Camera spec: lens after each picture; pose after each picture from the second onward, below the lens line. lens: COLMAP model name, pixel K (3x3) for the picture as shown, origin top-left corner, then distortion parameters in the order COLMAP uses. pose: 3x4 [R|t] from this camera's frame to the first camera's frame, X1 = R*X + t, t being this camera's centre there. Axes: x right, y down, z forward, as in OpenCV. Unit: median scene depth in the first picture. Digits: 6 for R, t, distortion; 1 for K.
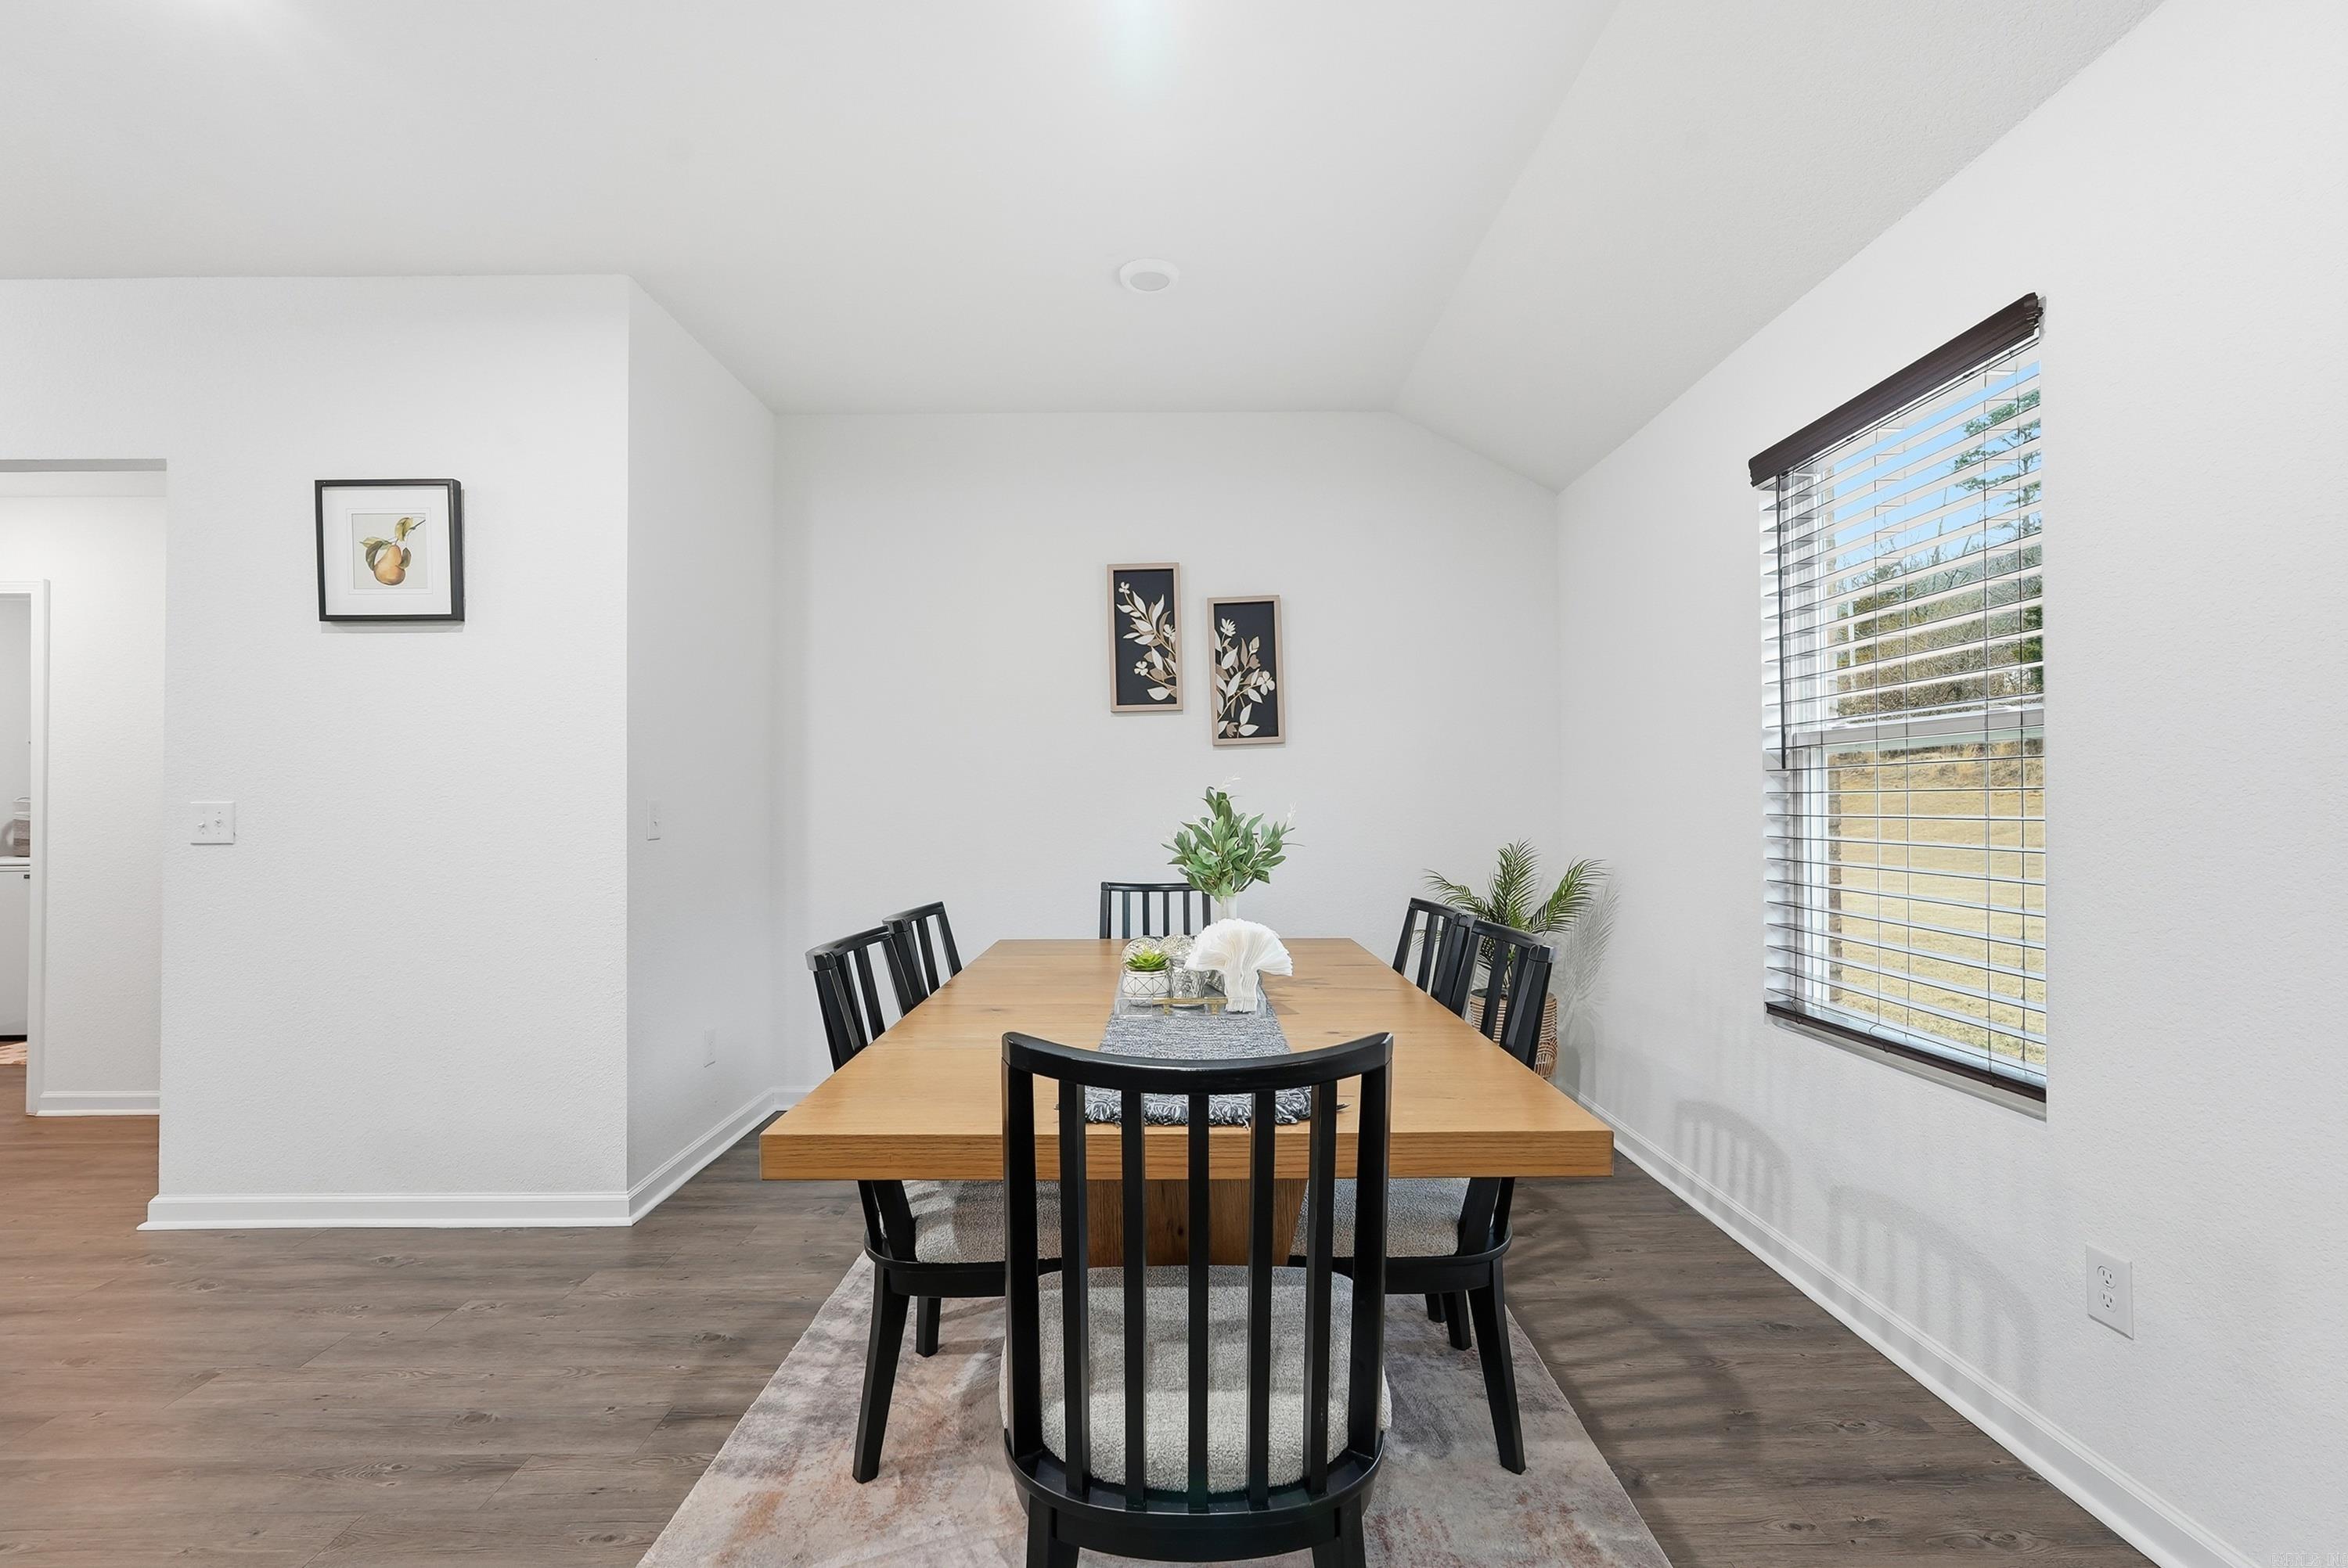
lens RADIAL K [[1058.4, 0, 1178.7], [0, 1058.4, 775.0], [0, 0, 1]] dist [-0.019719, 0.010932]
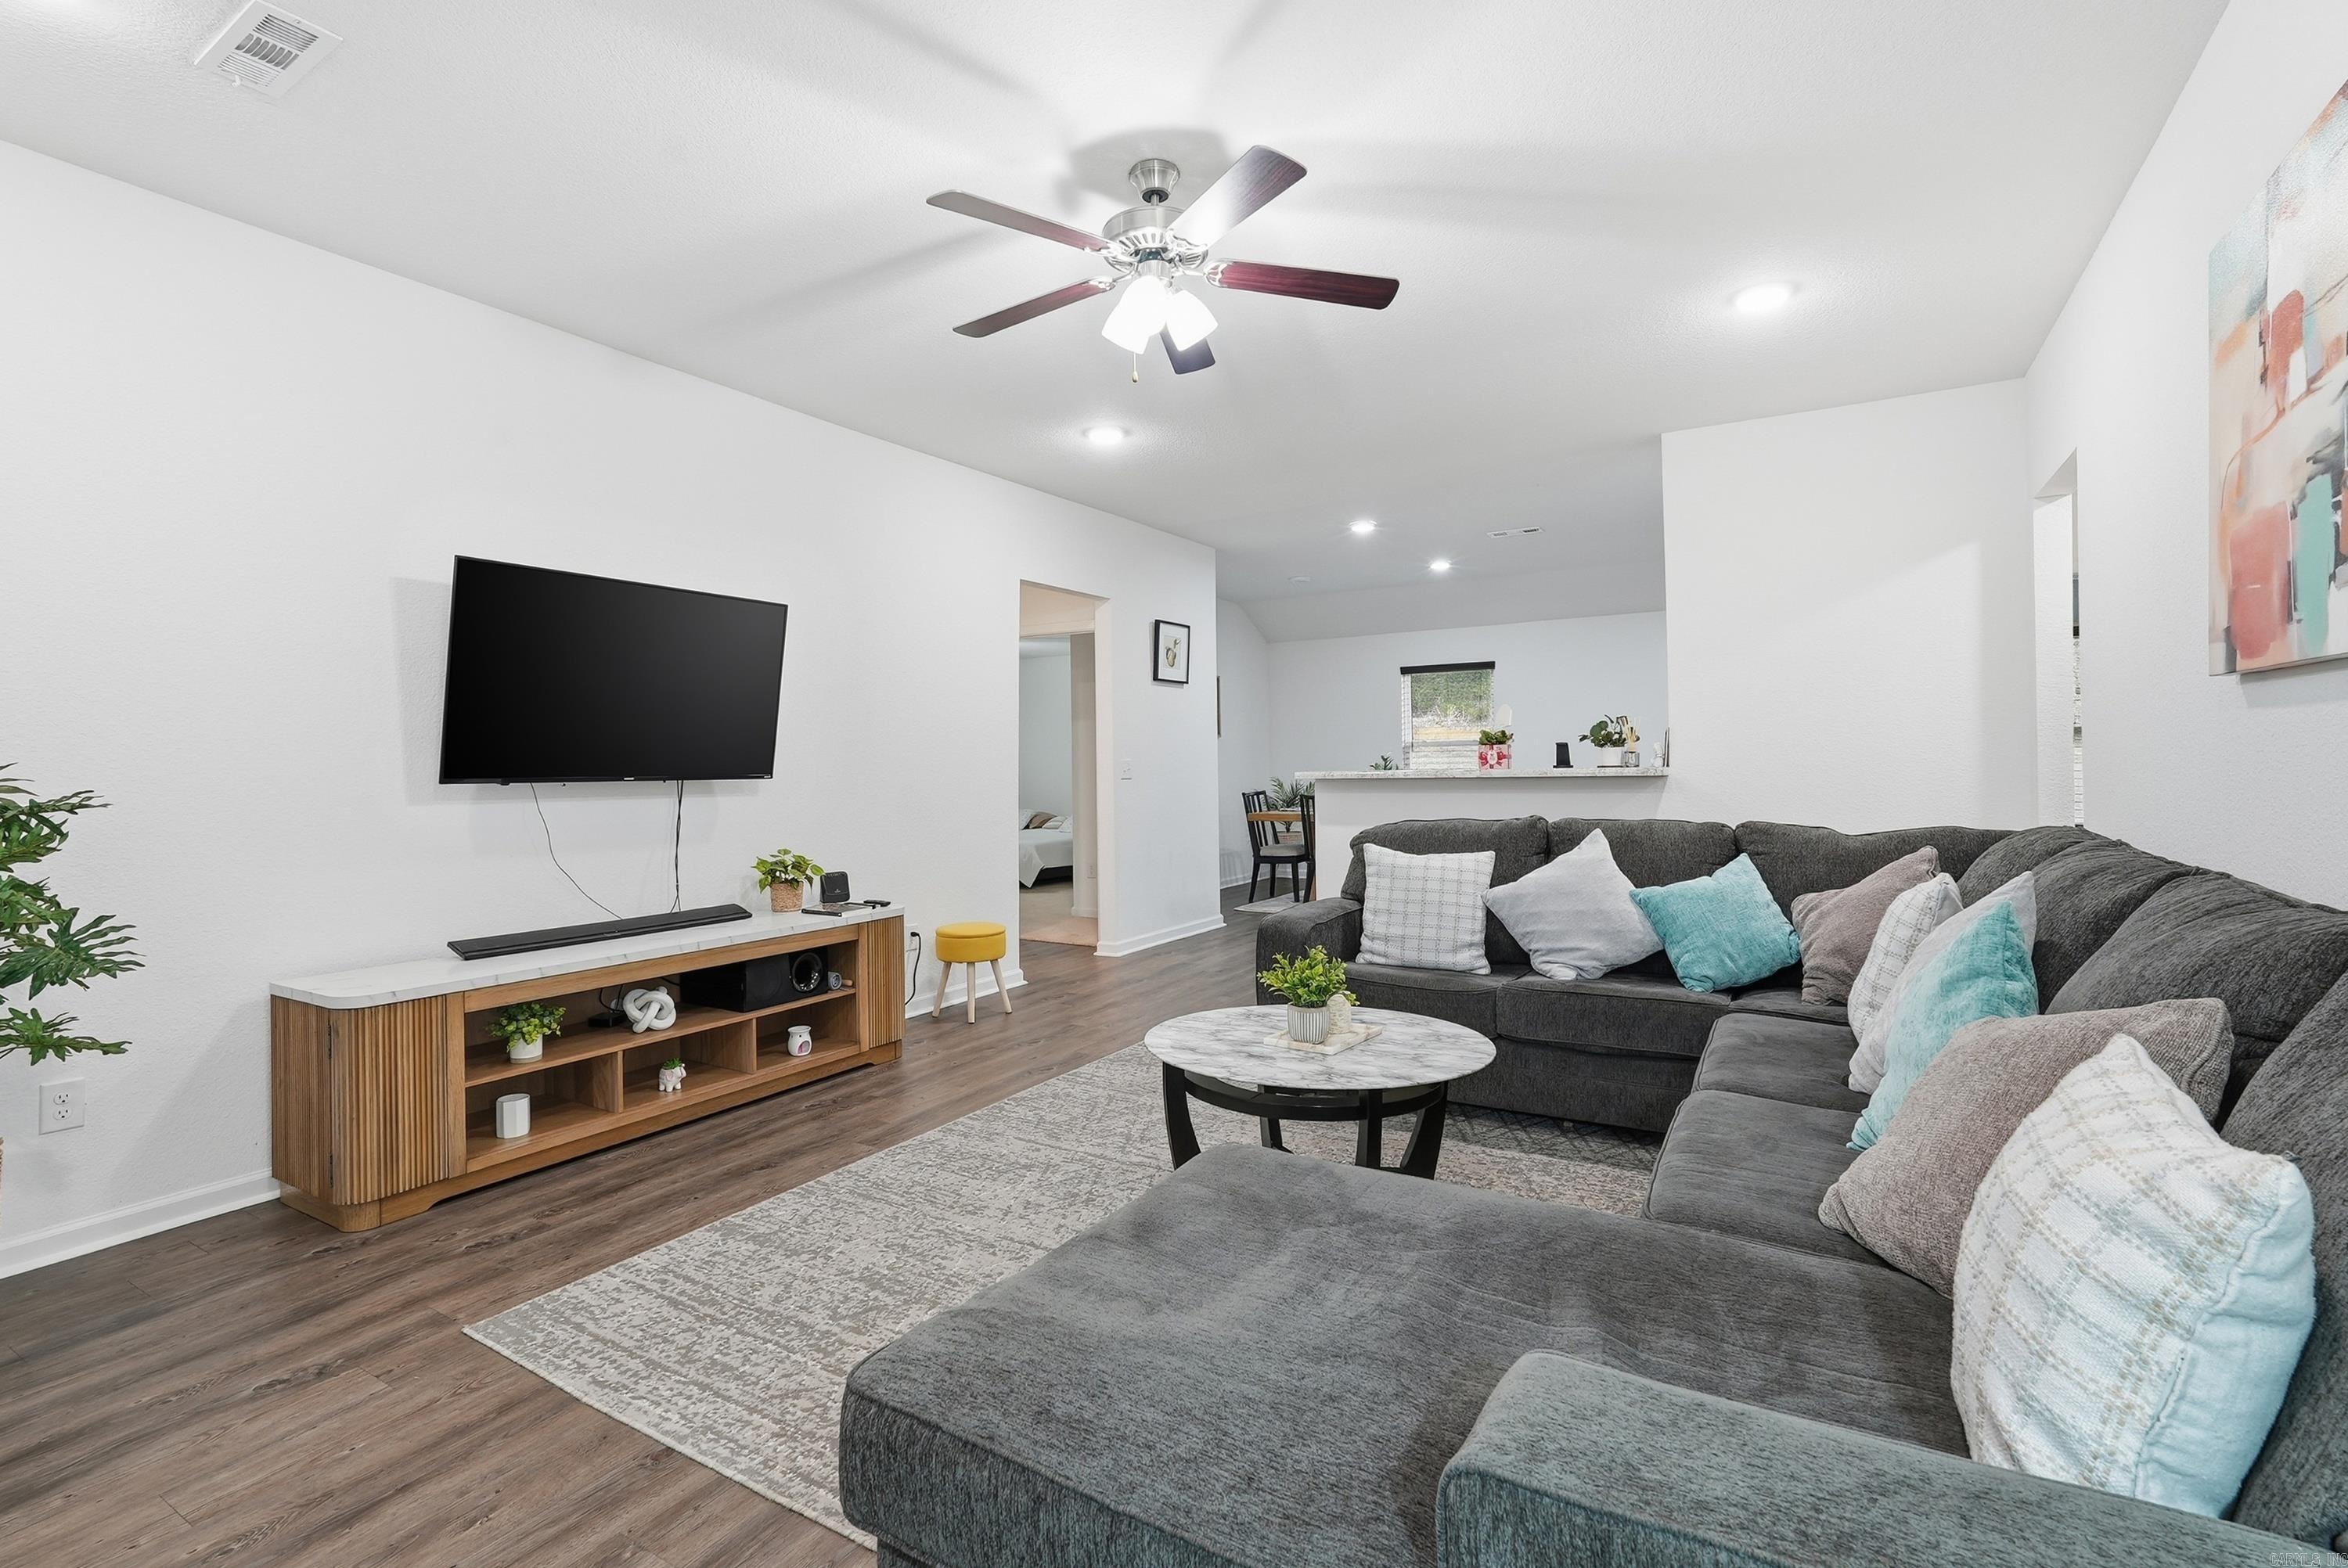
lens RADIAL K [[1058.4, 0, 1178.7], [0, 1058.4, 775.0], [0, 0, 1]] dist [-0.019719, 0.010932]
pose [[0.526366, -0.007551, 0.850225, -2.004548], [-0.007980, 0.999873, 0.013820, 0.017147], [-0.850221, -0.014059, 0.526239, -0.175784]]
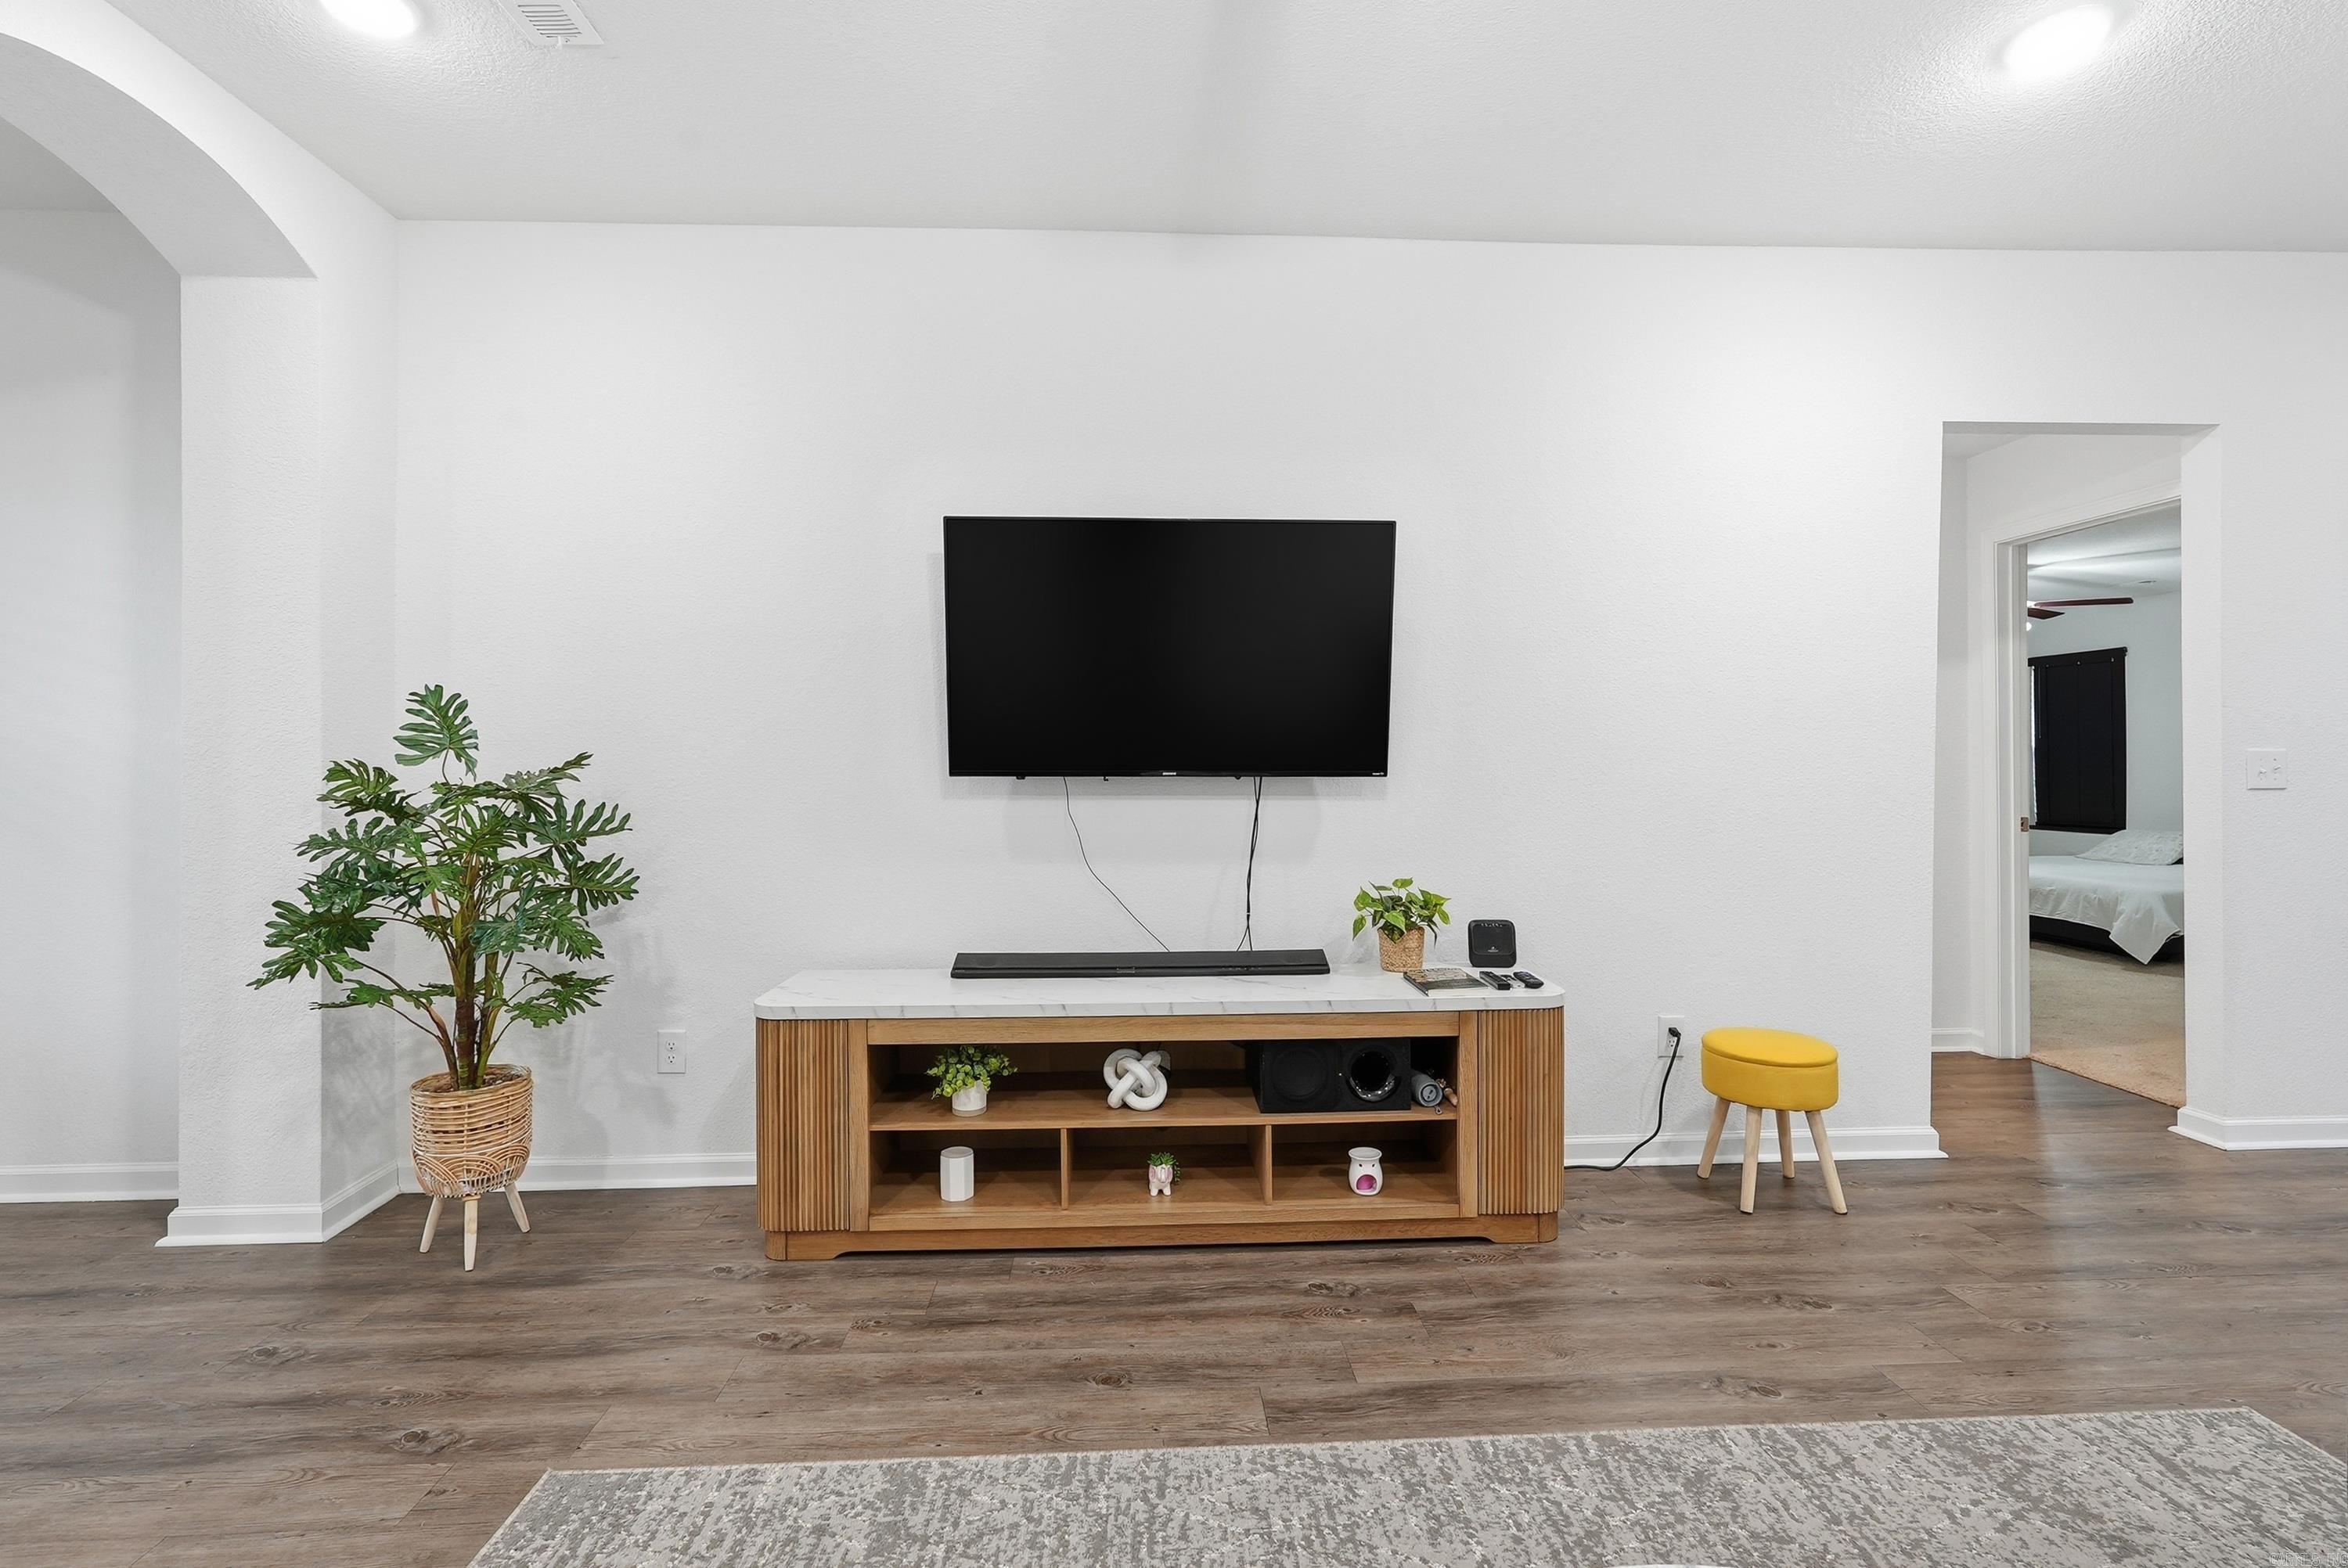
lens RADIAL K [[1058.4, 0, 1178.7], [0, 1058.4, 775.0], [0, 0, 1]] dist [-0.019719, 0.010932]
pose [[0.999331, 0.004275, 0.036323, -1.497480], [-0.005167, 0.999686, 0.024504, 0.020001], [-0.036207, -0.024675, 0.999040, -0.005690]]
